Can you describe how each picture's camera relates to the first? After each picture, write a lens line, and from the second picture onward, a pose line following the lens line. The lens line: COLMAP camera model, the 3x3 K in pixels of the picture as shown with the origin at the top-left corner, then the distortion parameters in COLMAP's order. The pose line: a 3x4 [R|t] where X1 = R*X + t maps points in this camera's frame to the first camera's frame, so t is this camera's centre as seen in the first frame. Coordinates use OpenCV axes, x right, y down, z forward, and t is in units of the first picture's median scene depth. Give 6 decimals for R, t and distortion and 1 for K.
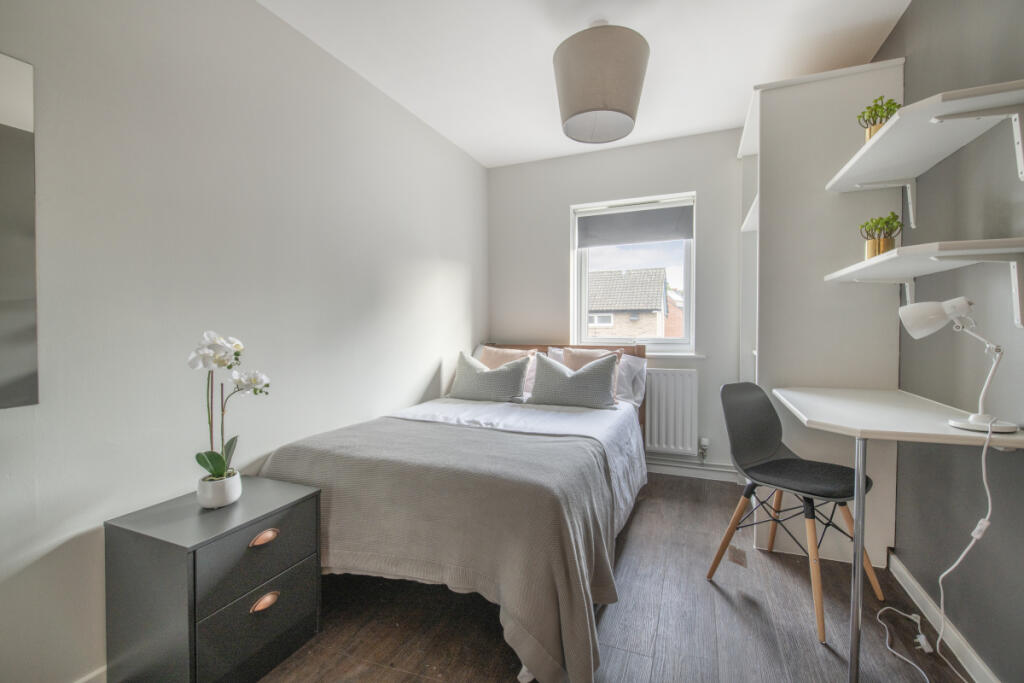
lens RADIAL K [[434.8, 0, 512.0], [0, 434.8, 341.5], [0, 0, 1]] dist [-0.009176, 0.000102]
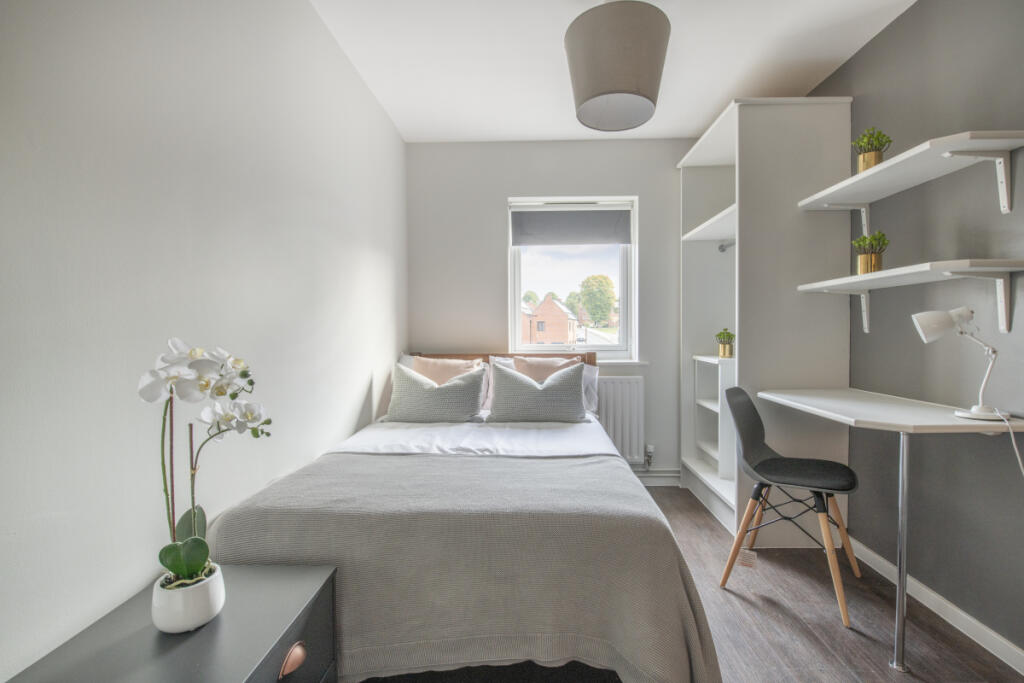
lens RADIAL K [[470.9, 0, 515.3], [0, 470.9, 347.8], [0, 0, 1]] dist [-0.000247, -0.006377]
pose [[0.931730, -0.010297, 0.363007, -0.349365], [0.011706, 0.999930, -0.001683, -0.002850], [-0.362964, 0.005818, 0.931785, 0.155782]]
